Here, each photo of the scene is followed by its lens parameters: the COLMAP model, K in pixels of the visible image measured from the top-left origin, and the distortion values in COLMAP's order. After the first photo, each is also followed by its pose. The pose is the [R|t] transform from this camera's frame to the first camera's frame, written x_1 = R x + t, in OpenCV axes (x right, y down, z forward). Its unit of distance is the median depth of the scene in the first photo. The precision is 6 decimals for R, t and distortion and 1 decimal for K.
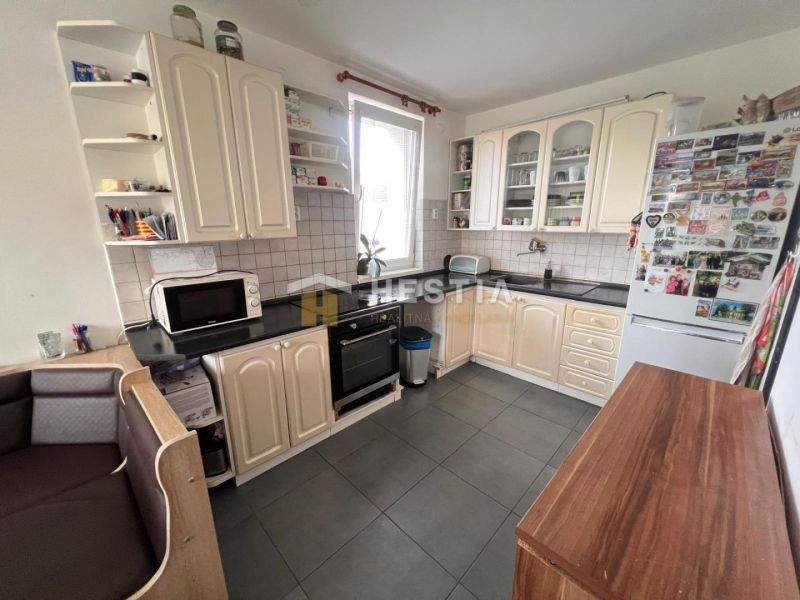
lens RADIAL K [[321.3, 0, 399.4], [0, 321.3, 302.2], [0, 0, 1]] dist [0.012278, -0.000052]
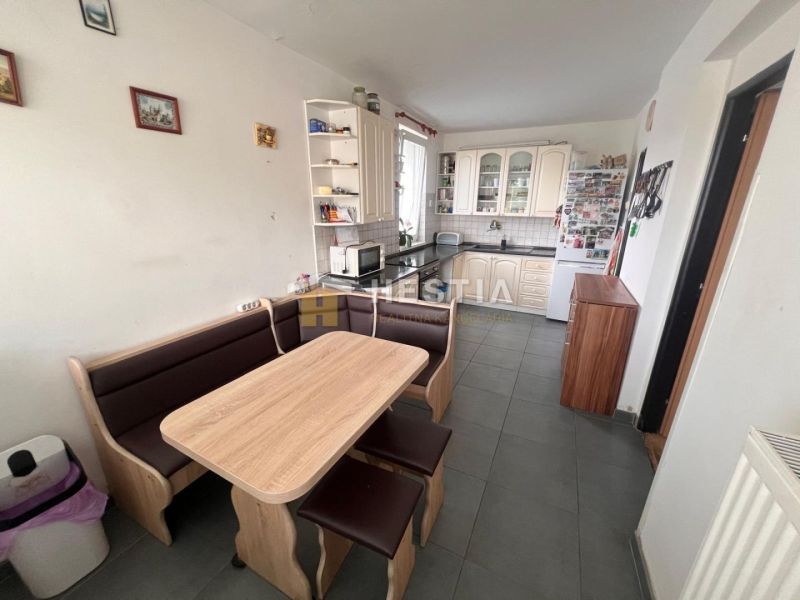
lens RADIAL K [[321.3, 0, 398.7], [0, 321.3, 302.1], [0, 0, 1]] dist [0.012278, -0.000052]
pose [[0.949337, -0.080697, 0.303721, -0.666055], [0.064187, 0.995885, 0.063972, 0.086525], [-0.307634, -0.041236, 0.950611, -0.461413]]
